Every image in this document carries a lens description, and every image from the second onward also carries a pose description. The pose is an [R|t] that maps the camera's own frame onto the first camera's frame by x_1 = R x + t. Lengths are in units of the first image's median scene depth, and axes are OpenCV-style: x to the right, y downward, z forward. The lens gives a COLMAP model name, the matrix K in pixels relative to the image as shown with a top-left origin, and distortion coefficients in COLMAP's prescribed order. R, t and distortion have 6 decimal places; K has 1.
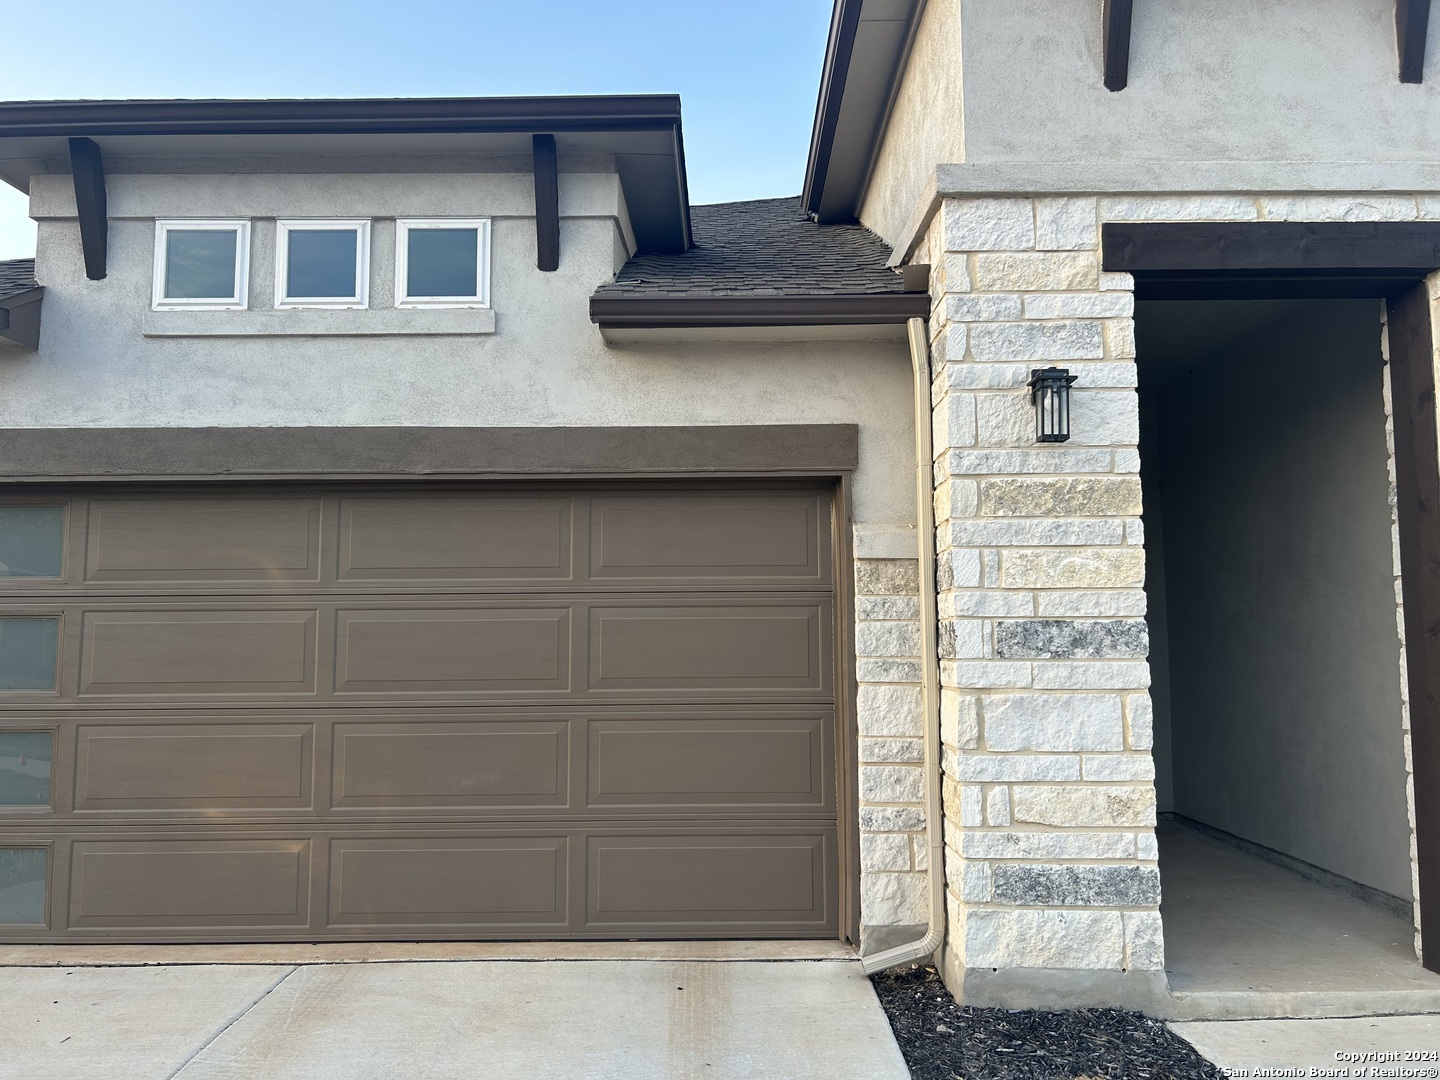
lens RADIAL K [[1092.0, 0, 717.3], [0, 1092.0, 539.9], [0, 0, 1]] dist [0.044471, -0.049574]
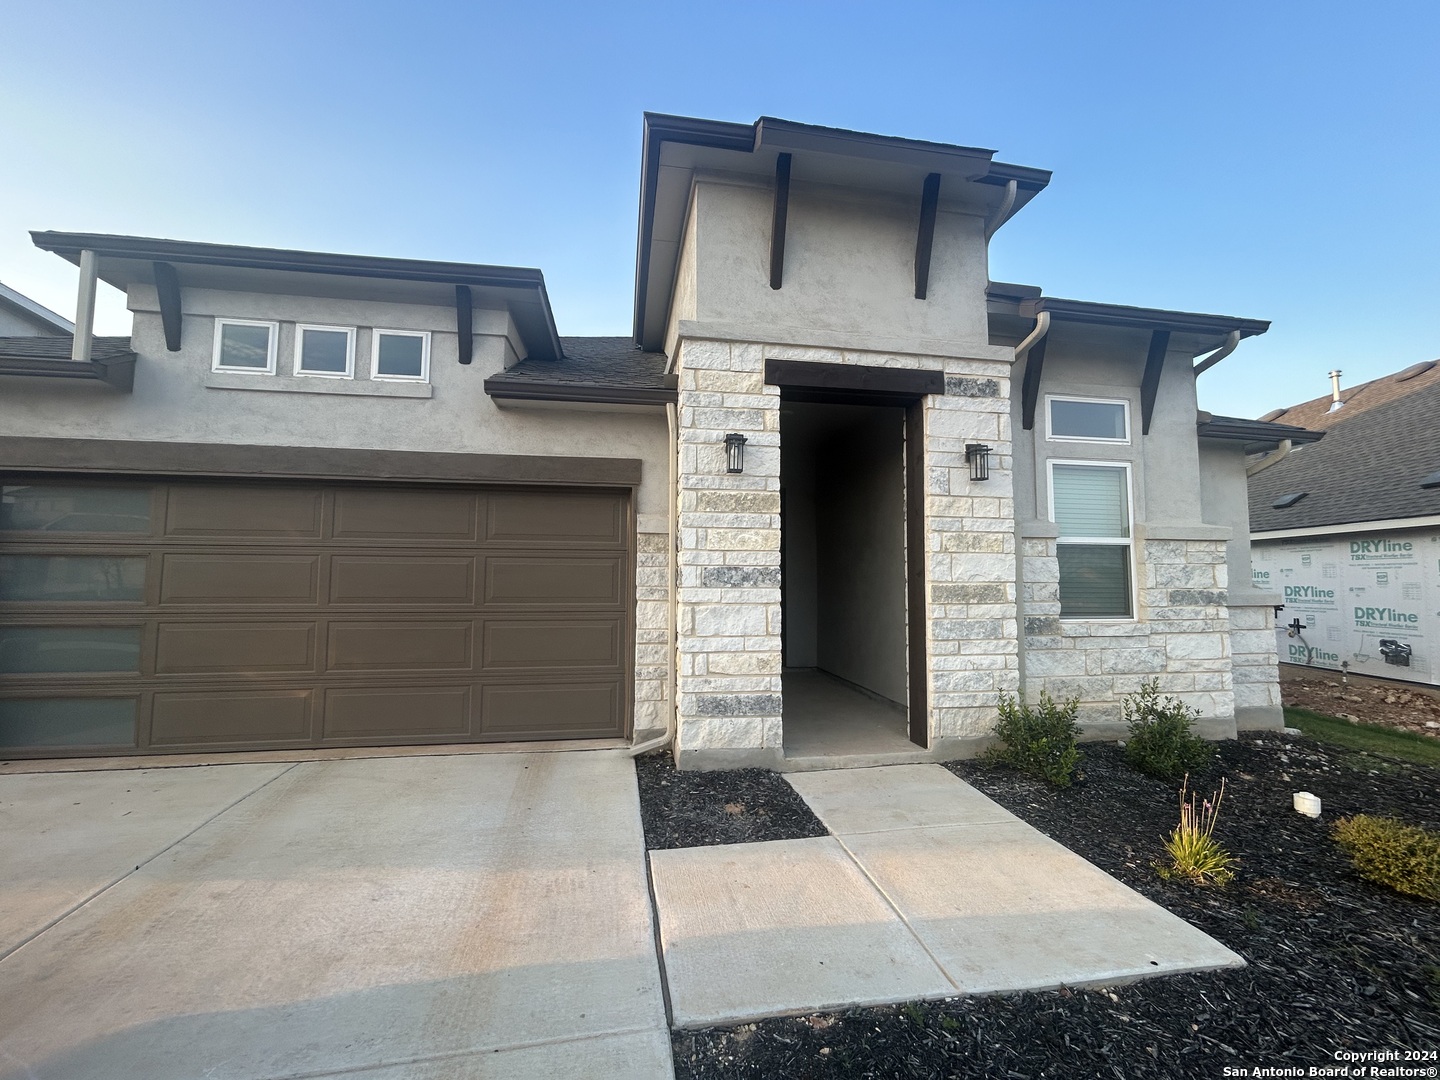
lens RADIAL K [[580.9, 0, 715.5], [0, 580.9, 539.9], [0, 0, 1]] dist [-0.000316, 0.000178]
pose [[0.986657, 0.020986, 0.161455, 0.102230], [-0.025311, 0.999373, 0.024774, 0.001838], [-0.160834, -0.028530, 0.986569, 0.014719]]
